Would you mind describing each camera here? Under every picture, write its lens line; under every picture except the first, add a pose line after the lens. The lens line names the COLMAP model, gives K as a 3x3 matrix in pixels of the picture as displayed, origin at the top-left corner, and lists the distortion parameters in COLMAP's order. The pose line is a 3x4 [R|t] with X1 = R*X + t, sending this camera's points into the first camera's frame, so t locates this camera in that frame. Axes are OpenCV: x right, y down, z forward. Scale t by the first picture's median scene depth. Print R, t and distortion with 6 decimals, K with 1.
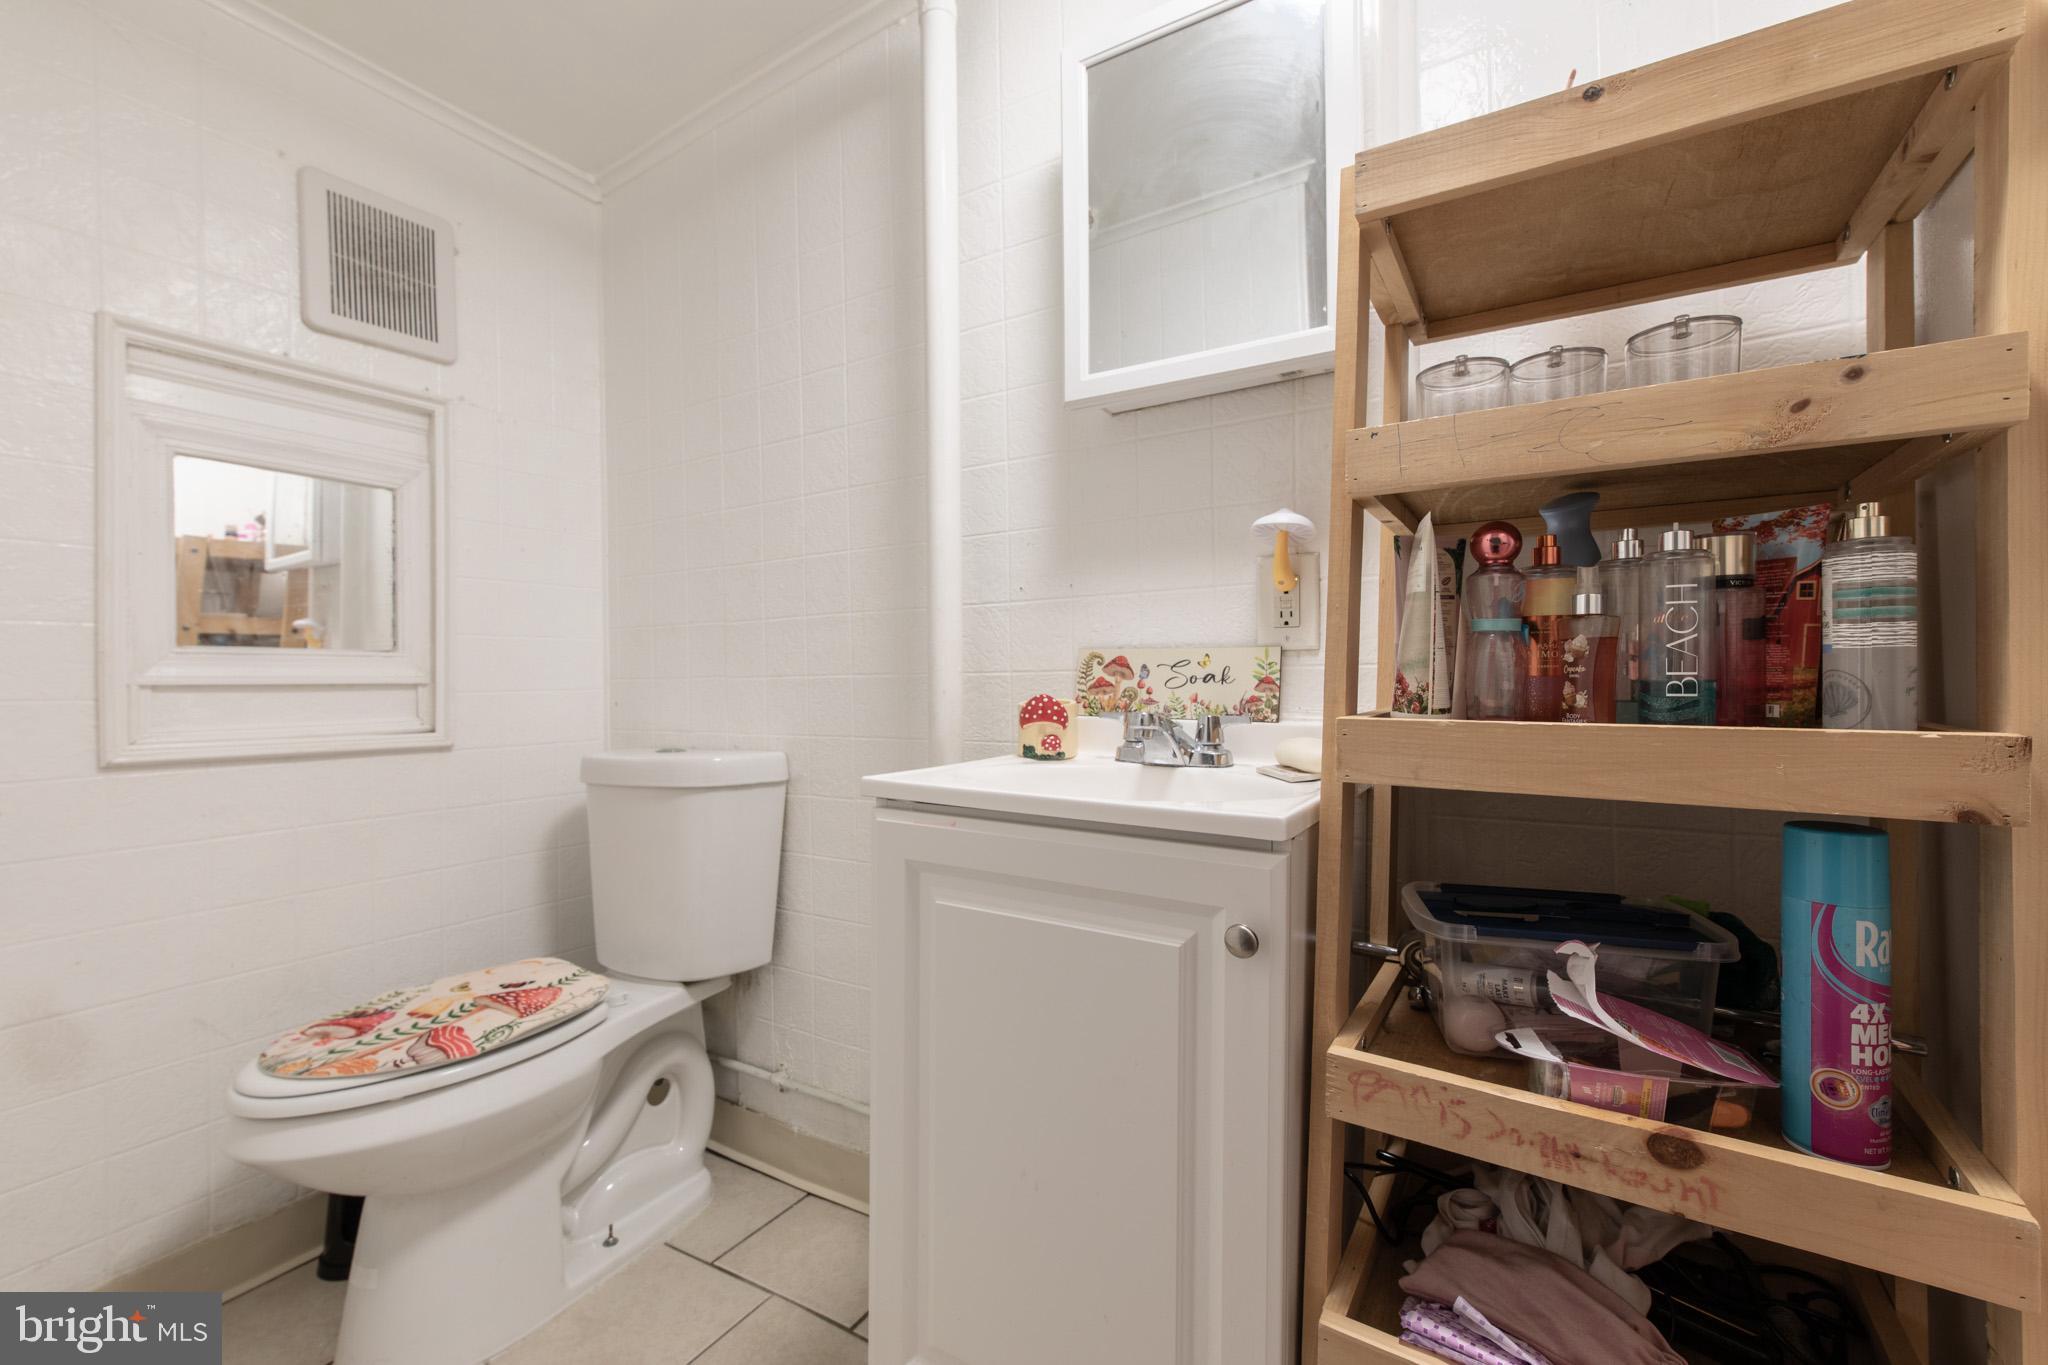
lens RADIAL K [[887.6, 0, 1021.6], [0, 887.6, 685.9], [0, 0, 1]] dist [0.004309, 0.003913]
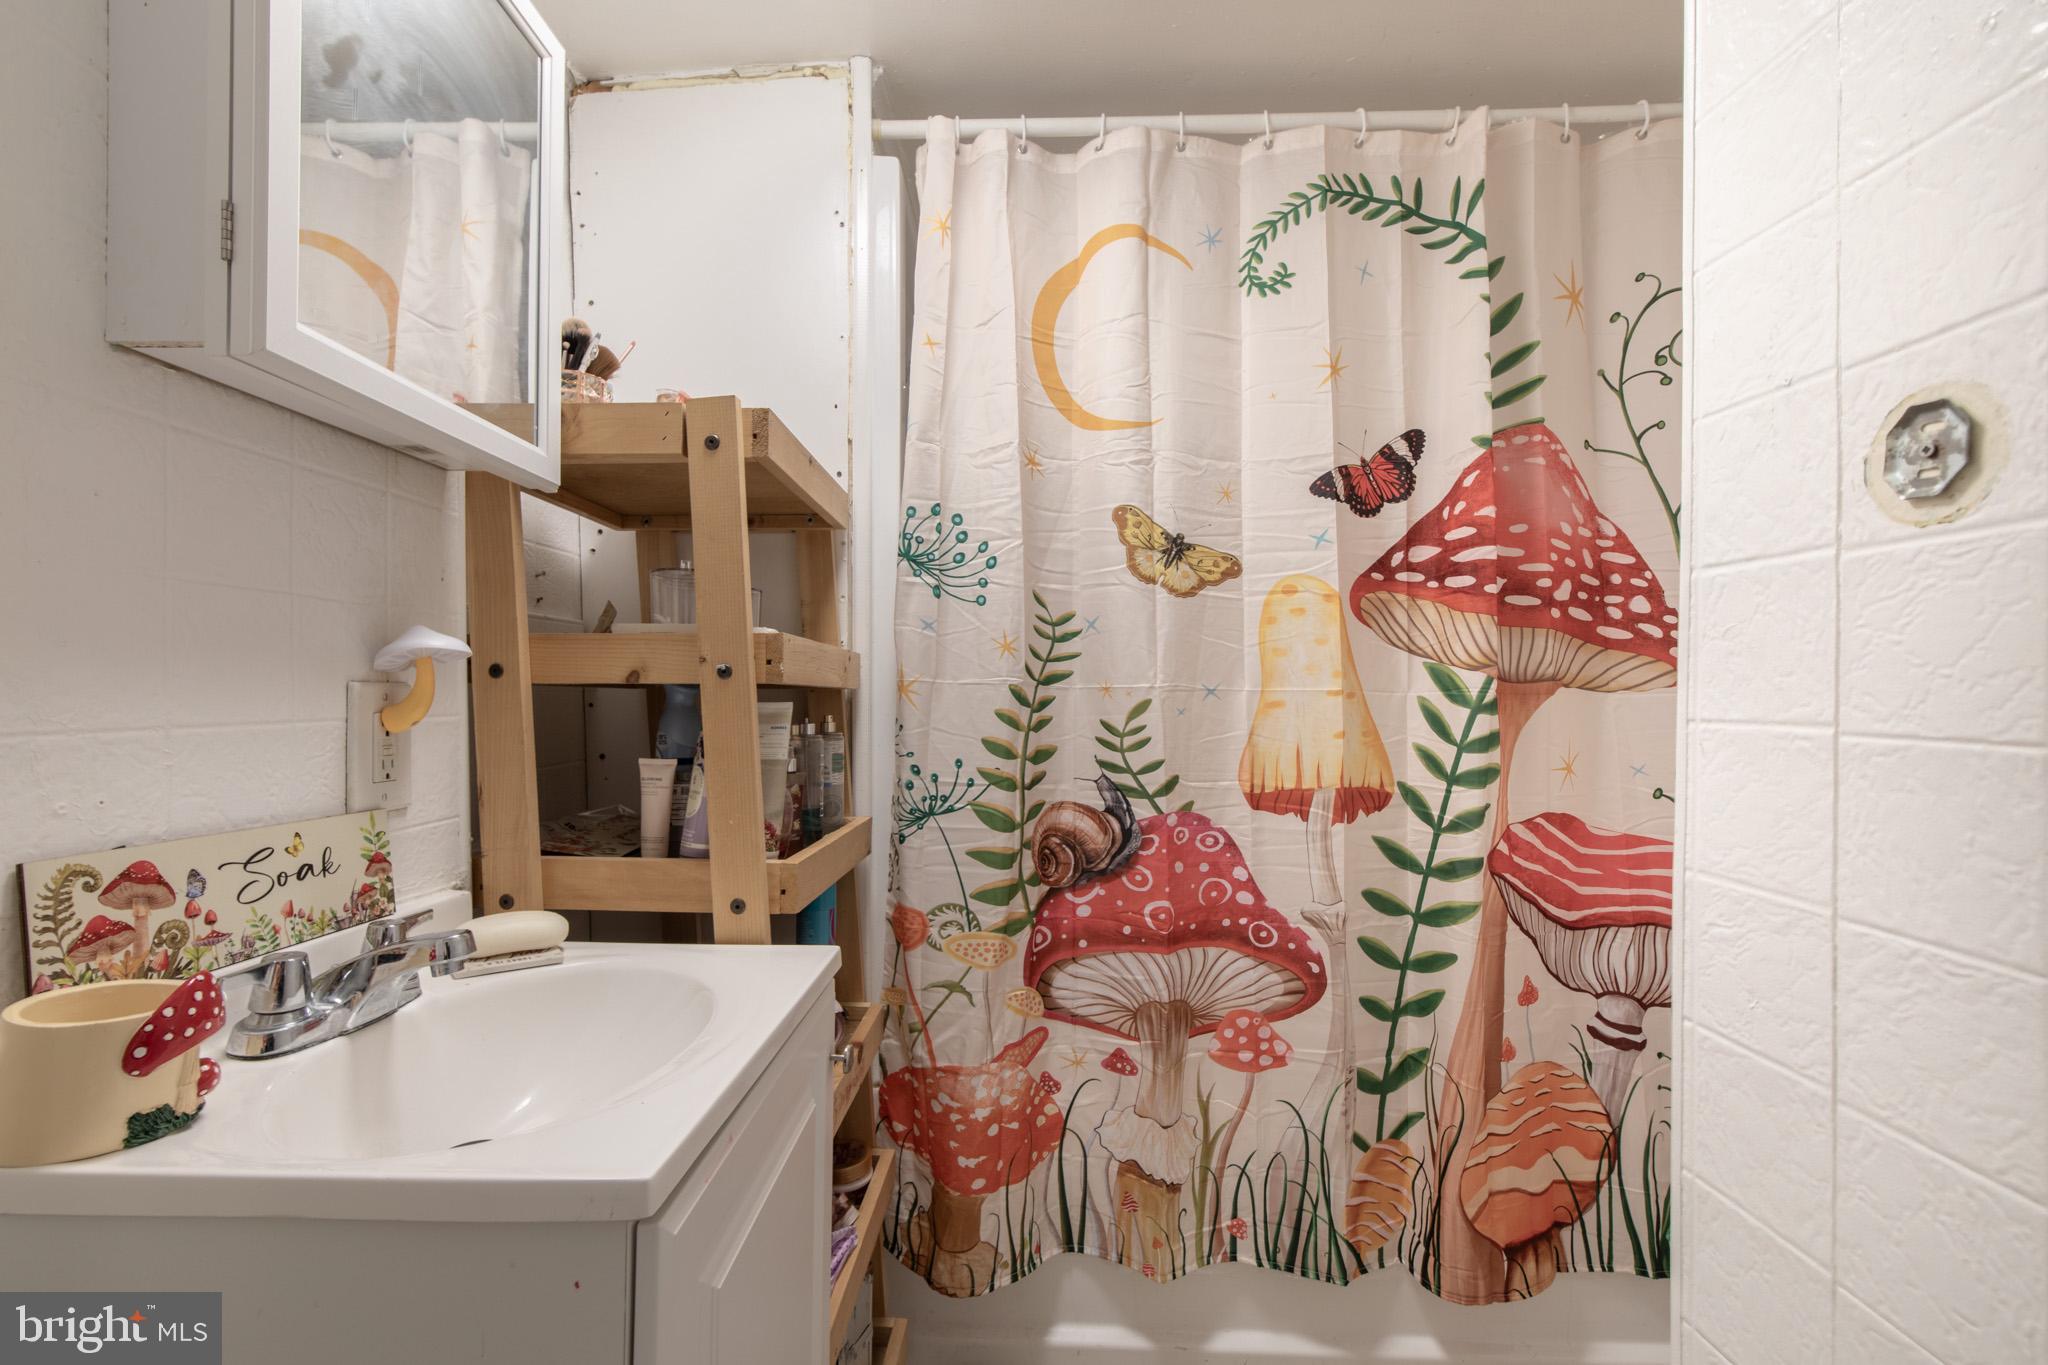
lens RADIAL K [[887.6, 0, 1023.0], [0, 887.6, 694.1], [0, 0, 1]] dist [0.004309, 0.003913]
pose [[-0.516348, 0.006857, 0.856351, -0.559802], [0.001770, 0.999974, -0.006940, -0.122700], [-0.856377, -0.002068, -0.516347, 0.863841]]
